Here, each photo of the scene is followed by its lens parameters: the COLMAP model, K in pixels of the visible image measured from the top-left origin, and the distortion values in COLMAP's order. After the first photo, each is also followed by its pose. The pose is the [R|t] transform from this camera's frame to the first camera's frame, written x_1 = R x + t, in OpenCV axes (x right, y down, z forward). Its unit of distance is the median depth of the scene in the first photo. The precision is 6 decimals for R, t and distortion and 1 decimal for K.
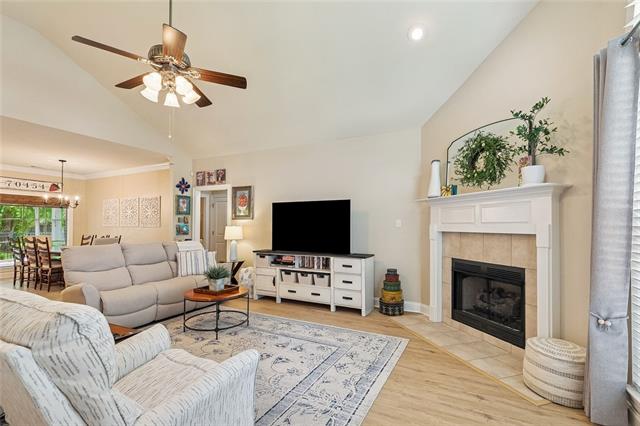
lens RADIAL K [[289.6, 0, 322.9], [0, 289.6, 222.0], [0, 0, 1]] dist [0.002020, 0.000222]
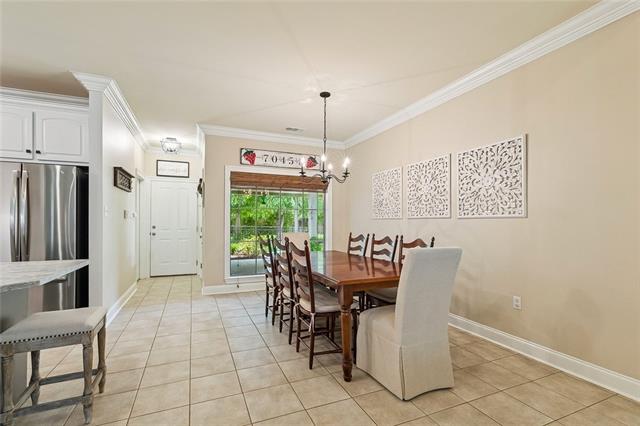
lens RADIAL K [[294.9, 0, 319.8], [0, 294.9, 222.9], [0, 0, 1]] dist [0.004615, 0.000481]
pose [[0.762758, 0.001044, -0.646684, -0.566678], [0.009986, 0.999860, 0.013393, 0.018822], [0.646607, -0.016673, 0.762641, 0.588936]]
